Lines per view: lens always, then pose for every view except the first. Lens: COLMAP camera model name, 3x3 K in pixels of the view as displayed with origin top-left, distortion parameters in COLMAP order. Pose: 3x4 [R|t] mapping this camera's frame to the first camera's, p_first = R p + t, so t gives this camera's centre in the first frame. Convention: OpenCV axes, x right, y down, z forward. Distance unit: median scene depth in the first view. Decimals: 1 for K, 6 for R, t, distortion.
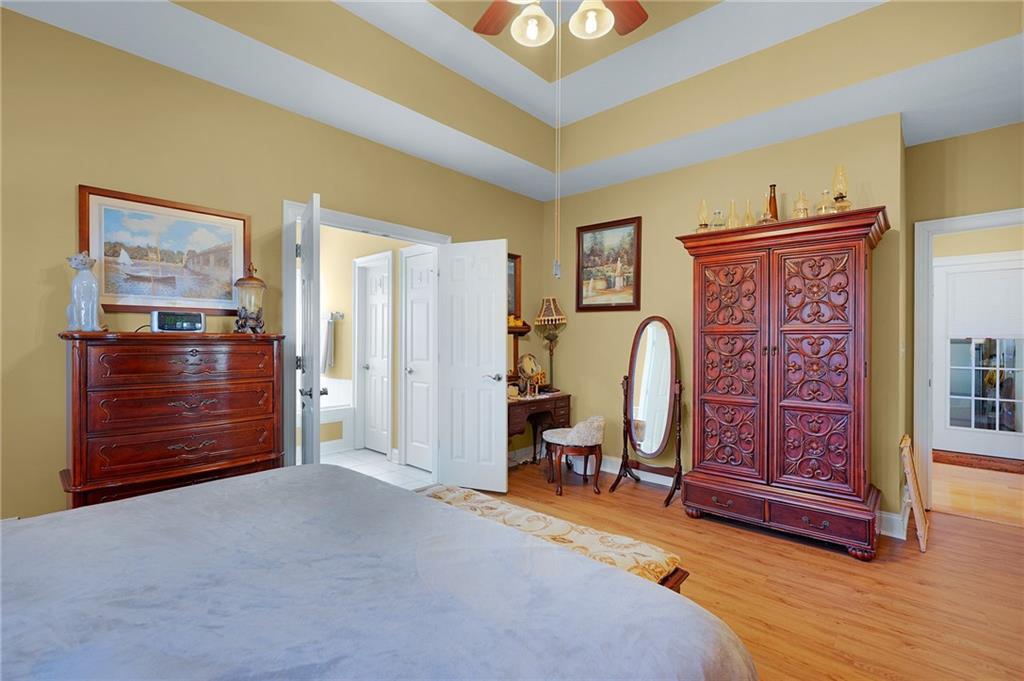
lens RADIAL K [[466.5, 0, 507.8], [0, 466.5, 342.7], [0, 0, 1]] dist [0.004059, -0.001284]
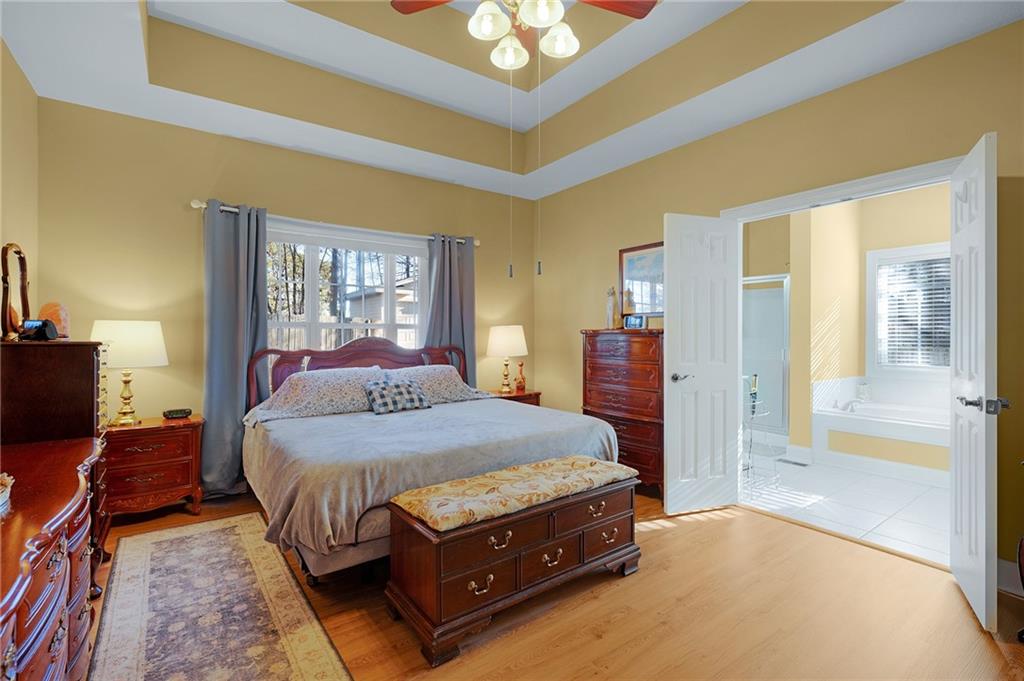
lens RADIAL K [[466.5, 0, 510.4], [0, 466.5, 338.0], [0, 0, 1]] dist [0.004059, -0.001284]
pose [[-0.196551, 0.004461, -0.980483, 0.928991], [-0.005508, 0.999969, 0.005654, 0.002170], [0.980478, 0.006512, -0.196521, 0.900390]]
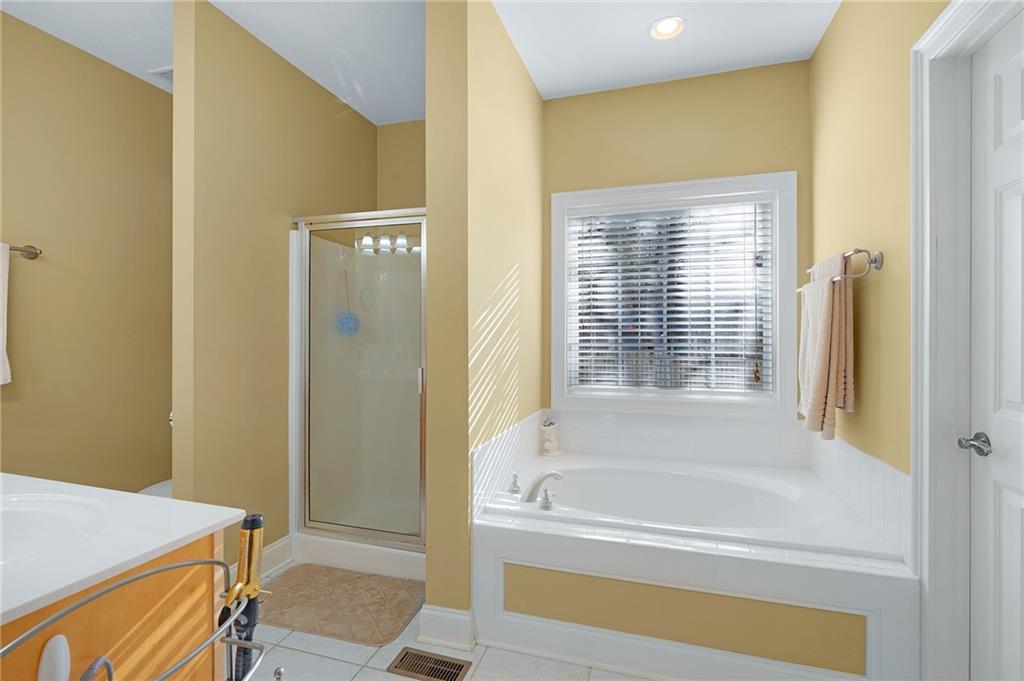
lens RADIAL K [[466.5, 0, 511.6], [0, 466.5, 337.3], [0, 0, 1]] dist [0.004059, -0.001284]
pose [[0.428558, 0.000548, -0.903514, -0.394467], [0.003461, 0.999991, 0.002248, -0.012926], [0.903508, -0.004090, 0.428552, 1.441029]]
